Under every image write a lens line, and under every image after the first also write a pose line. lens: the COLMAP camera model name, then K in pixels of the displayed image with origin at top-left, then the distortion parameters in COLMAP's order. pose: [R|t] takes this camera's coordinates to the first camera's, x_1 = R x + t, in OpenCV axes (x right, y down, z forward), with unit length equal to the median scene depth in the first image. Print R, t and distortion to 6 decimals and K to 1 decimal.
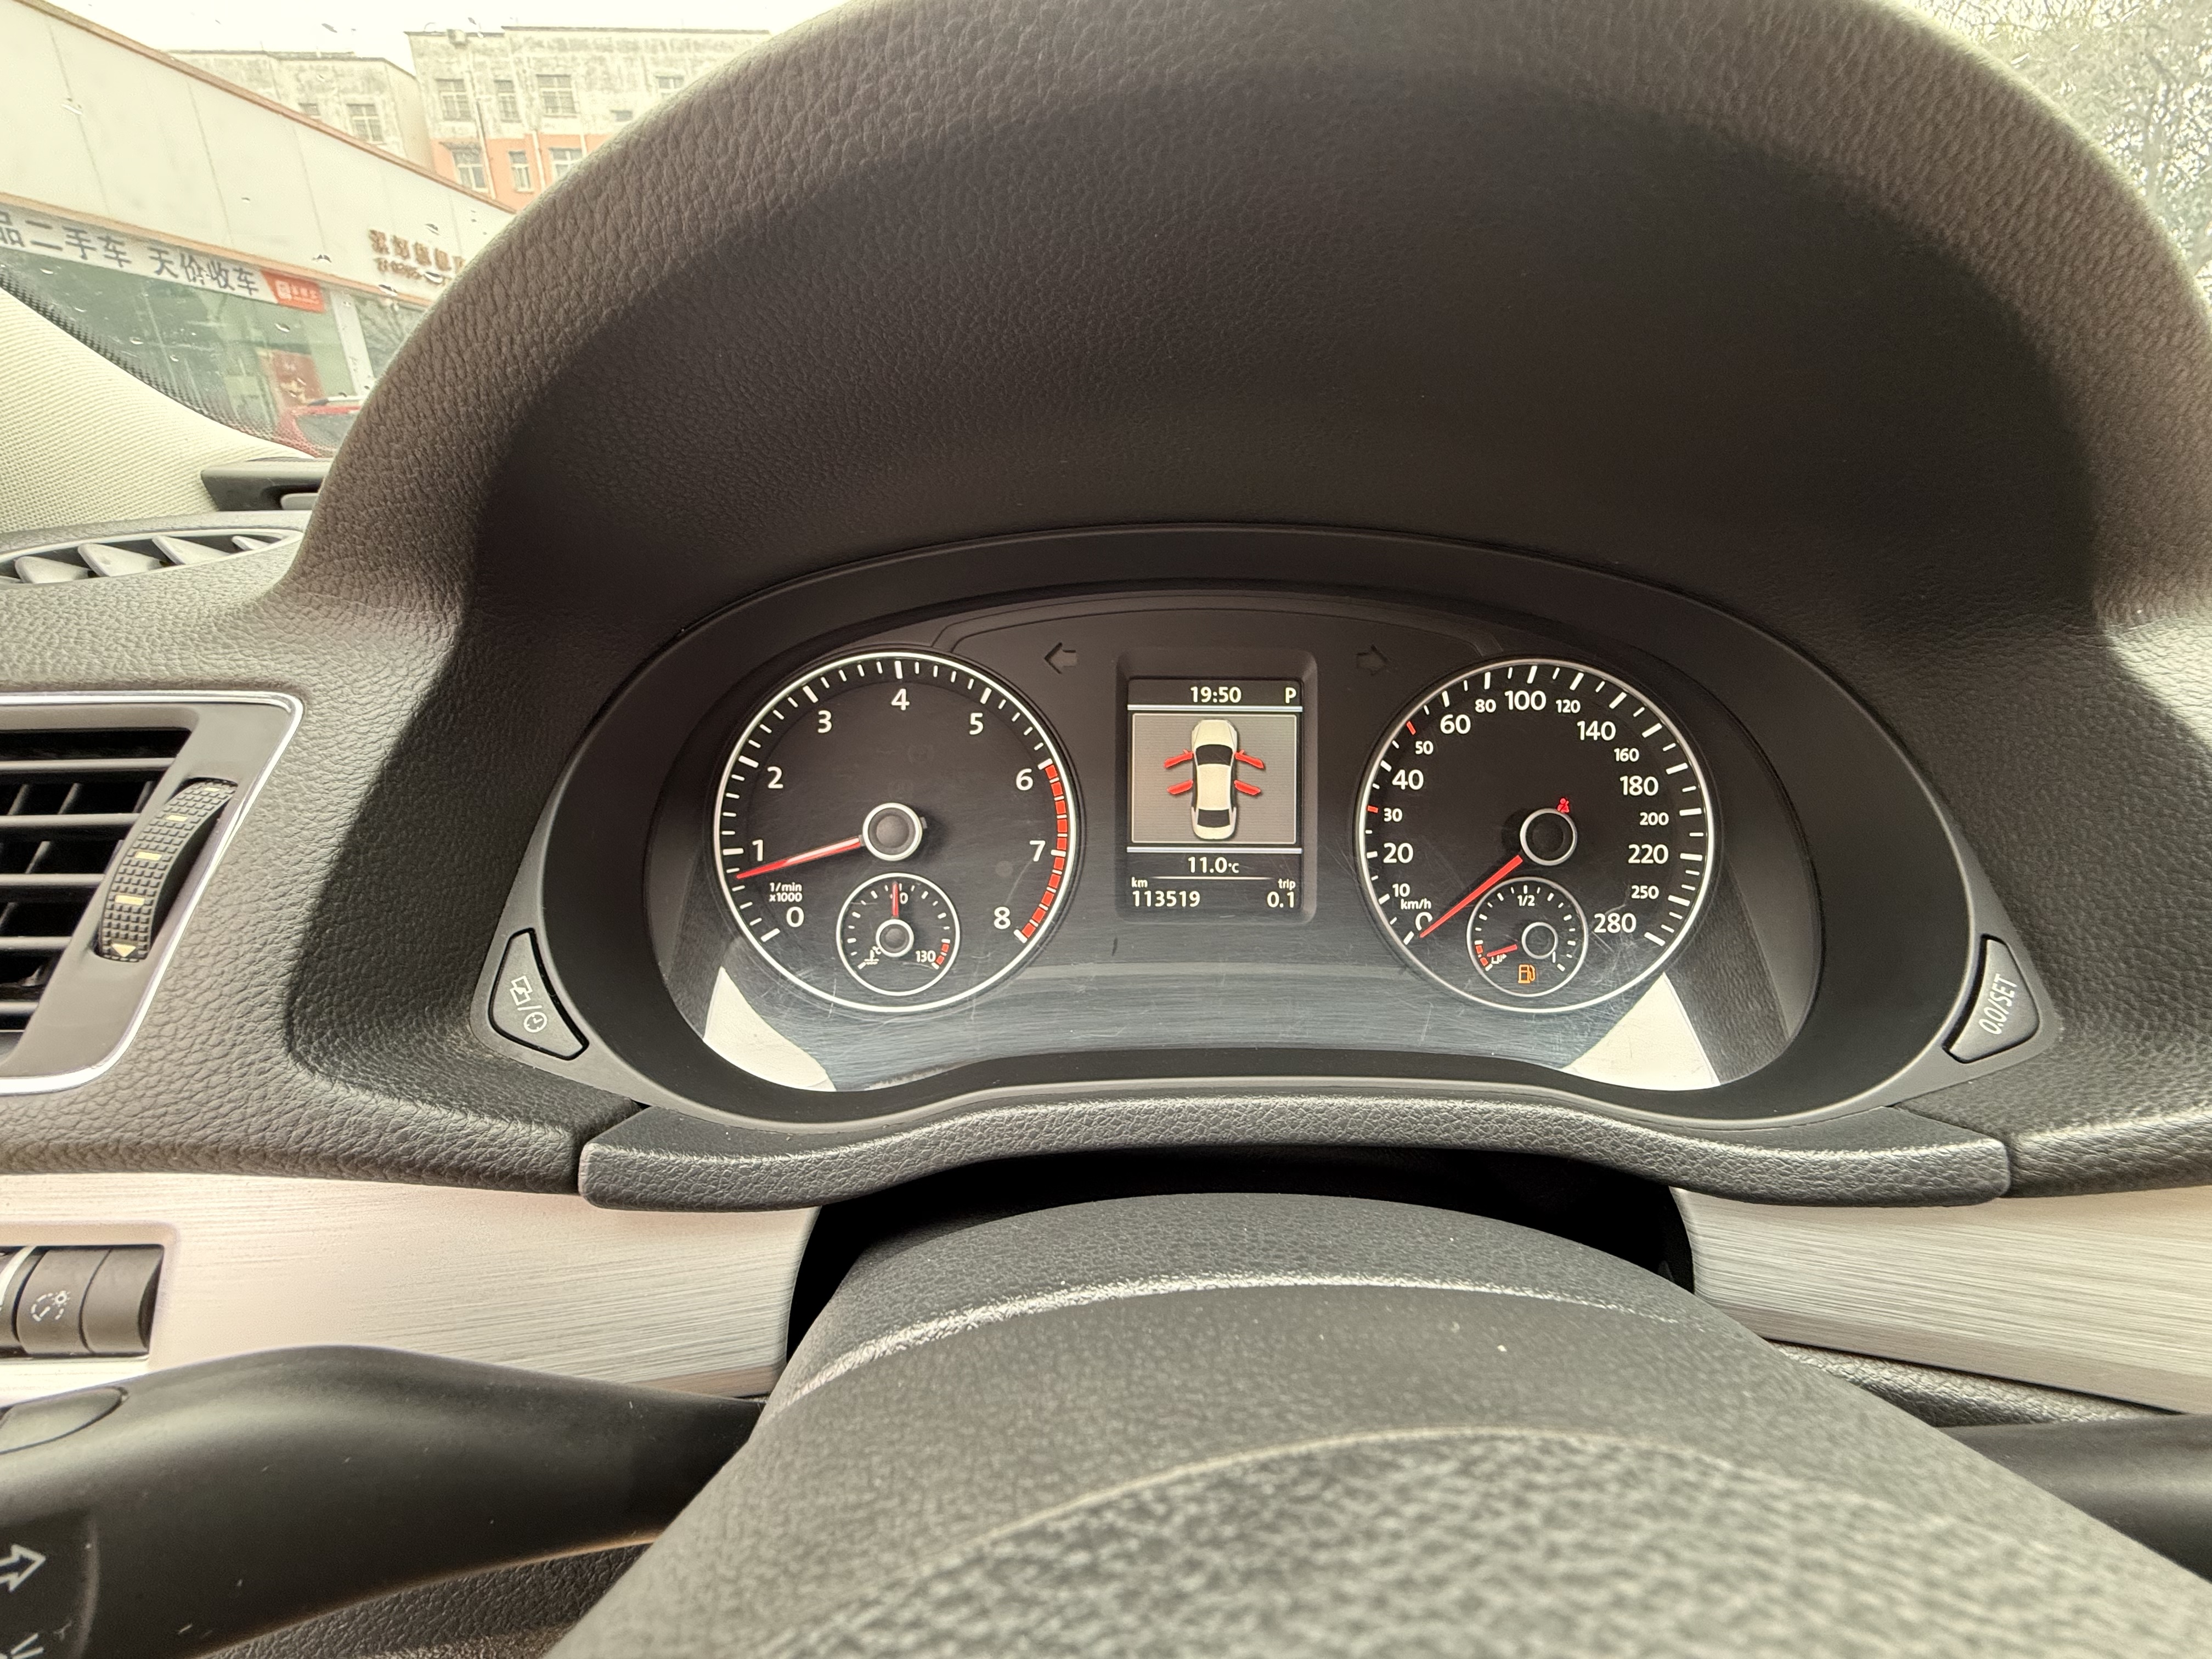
lens RADIAL K [[884.3, 0, 1117.9], [0, 884.3, 819.9], [0, 0, 1]] dist [0.001631, 0.000959]
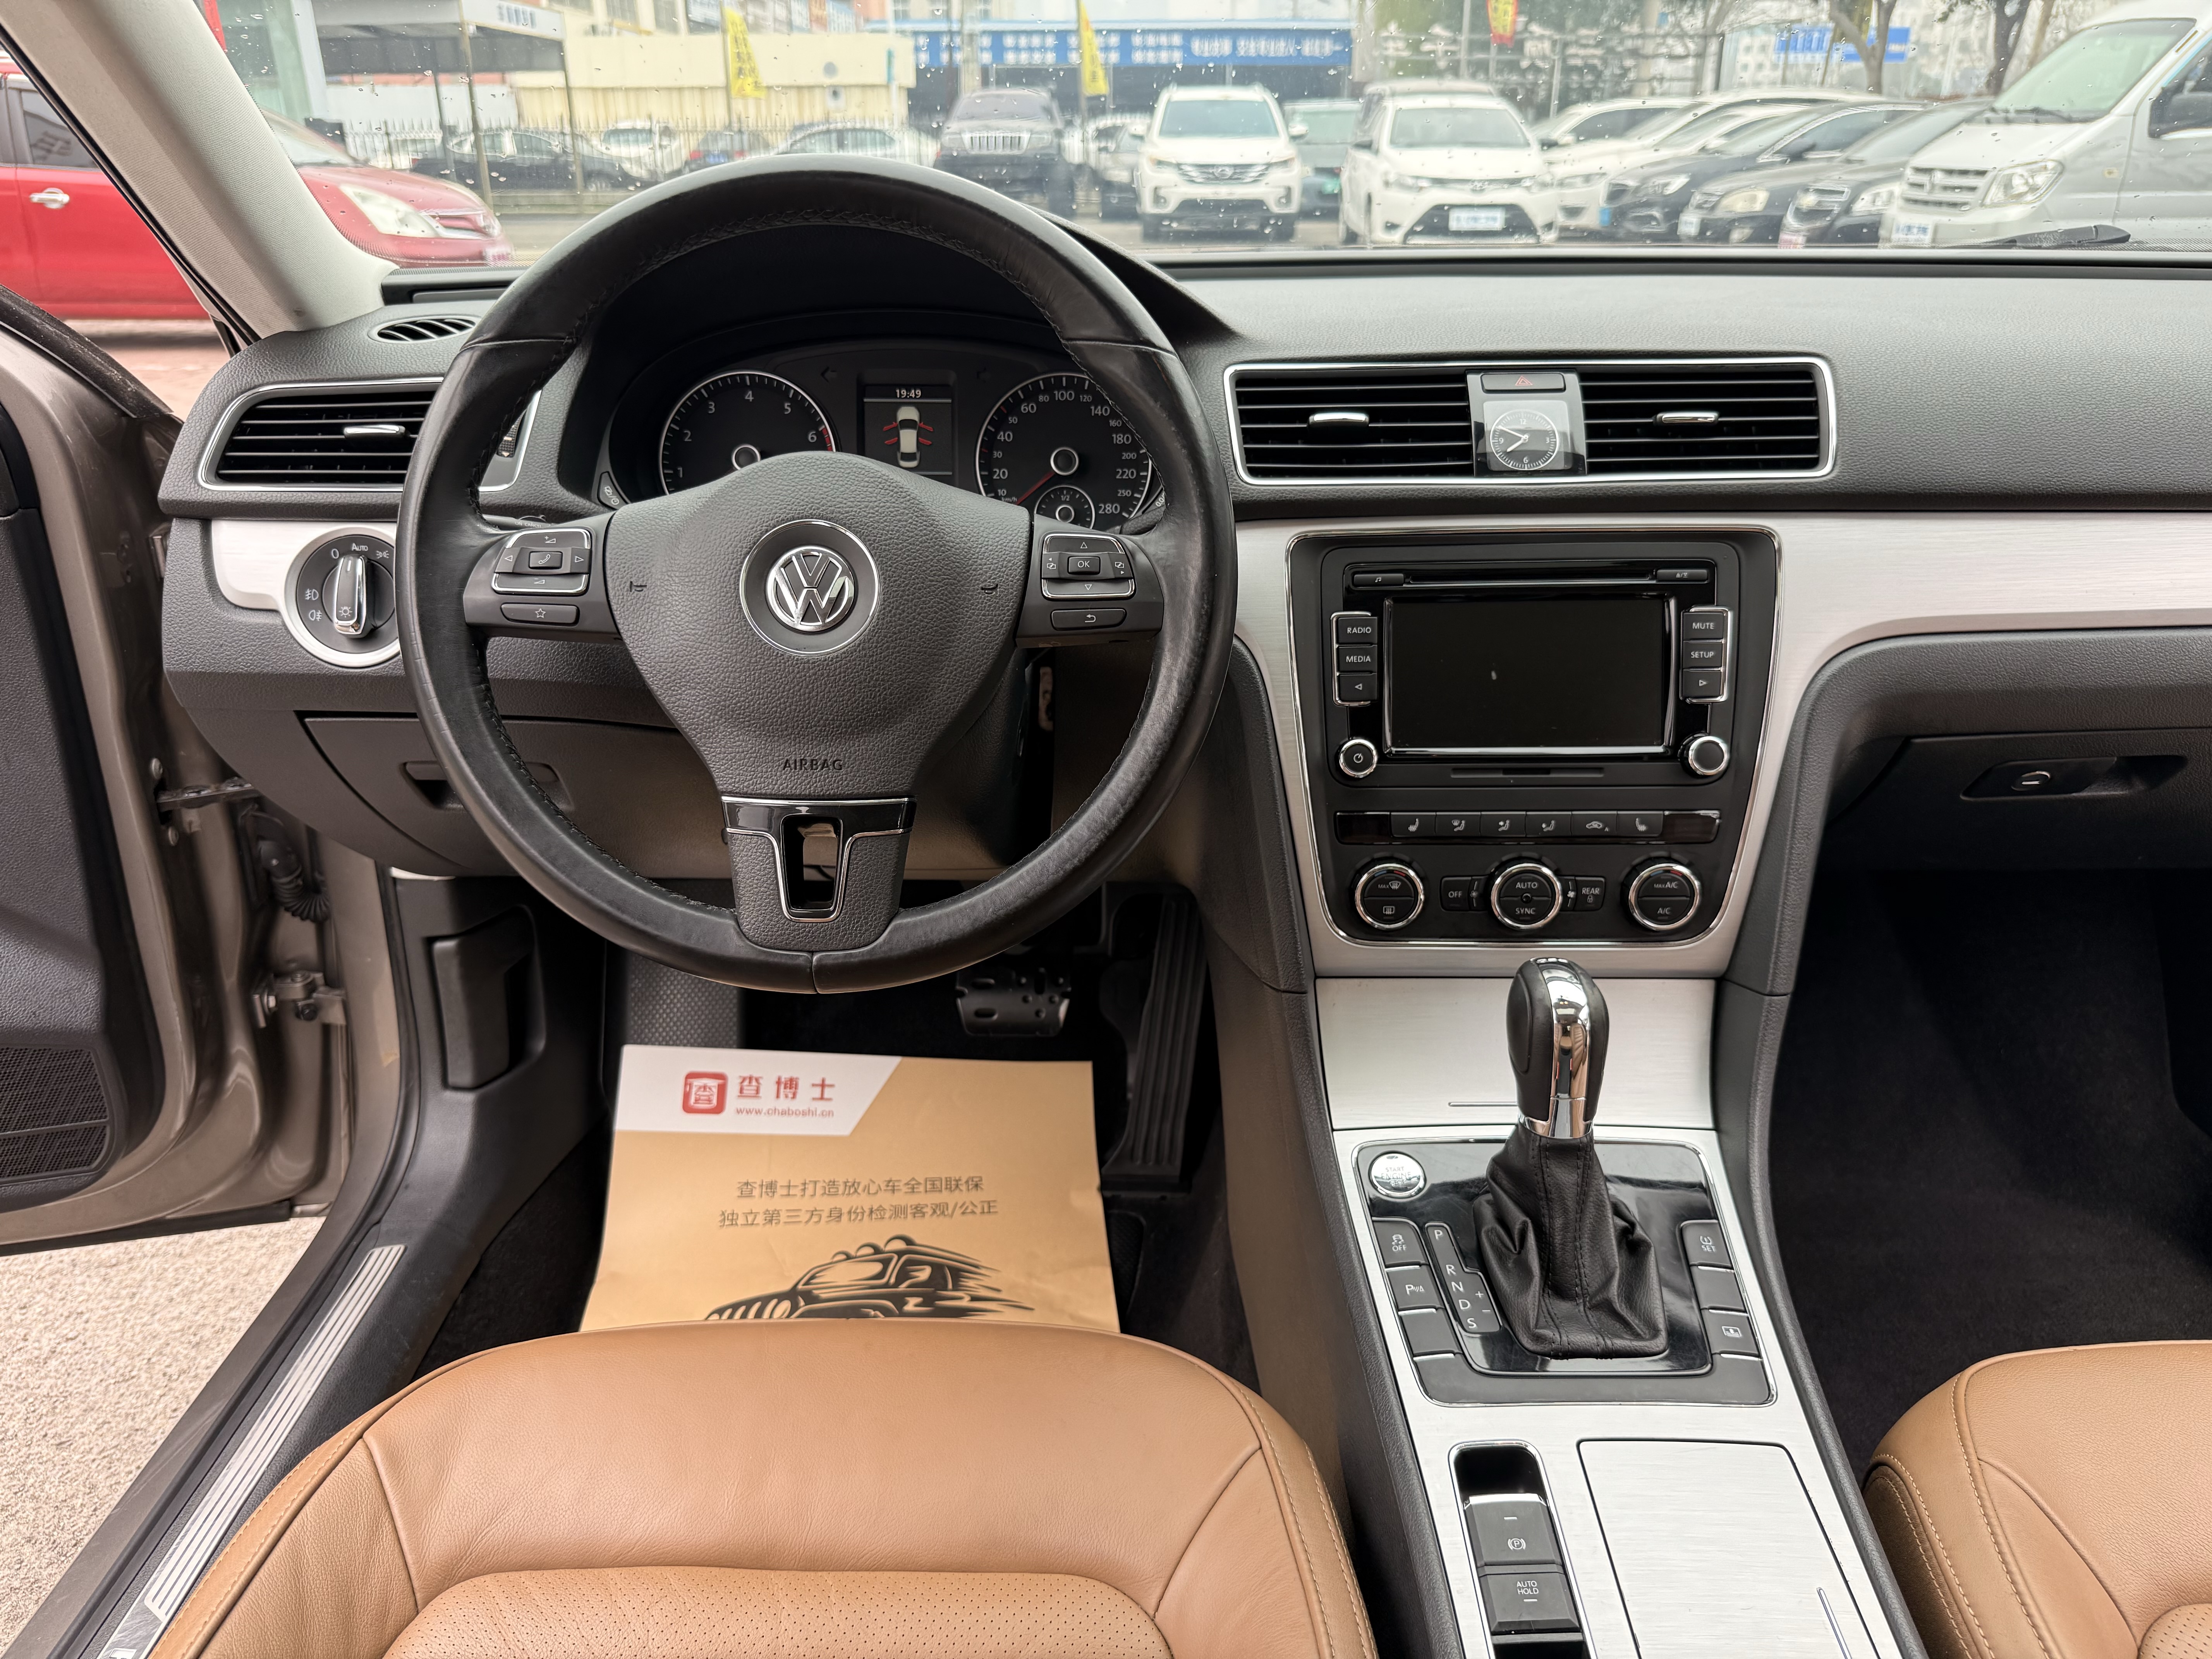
lens RADIAL K [[1576.5, 0, 1096.5], [0, 1576.5, 828.6], [0, 0, 1]] dist [0.022499, -0.031530]
pose [[0.999509, -0.000155, -0.031329, 0.655318], [0.001154, 0.999491, 0.031877, 0.731887], [0.031308, -0.031898, 0.999001, -2.593307]]
